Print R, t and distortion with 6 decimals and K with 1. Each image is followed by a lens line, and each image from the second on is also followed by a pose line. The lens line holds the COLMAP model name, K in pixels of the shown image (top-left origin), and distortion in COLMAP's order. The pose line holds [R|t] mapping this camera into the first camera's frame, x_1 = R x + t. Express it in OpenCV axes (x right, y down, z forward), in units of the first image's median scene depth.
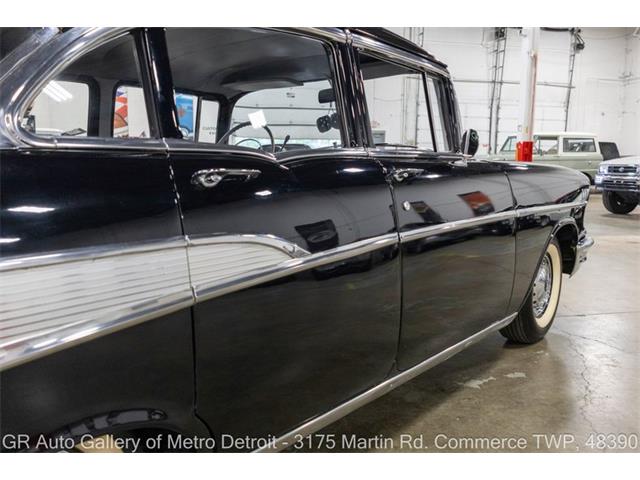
lens RADIAL K [[564.2, 0, 313.2], [0, 564.2, 237.3], [0, 0, 1]] dist [0.004689, -0.007251]
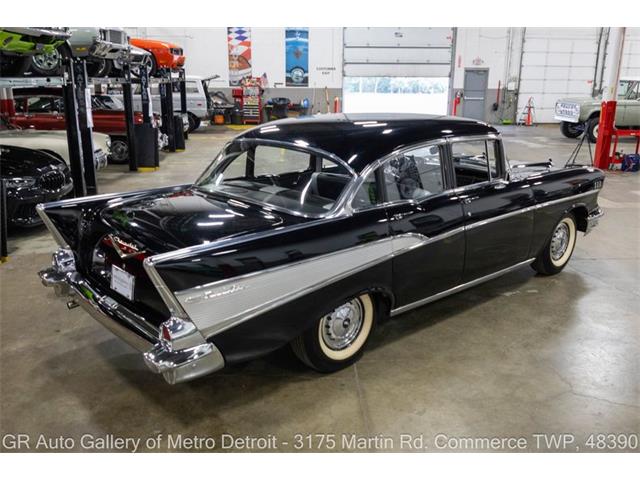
lens RADIAL K [[575.8, 0, 322.3], [0, 575.8, 240.2], [0, 0, 1]] dist [-0.001057, -0.011535]
pose [[0.988362, 0.038866, -0.147073, -0.008641], [-0.017108, 0.989076, 0.146408, -0.029634], [0.151156, -0.142188, 0.978230, -0.147945]]
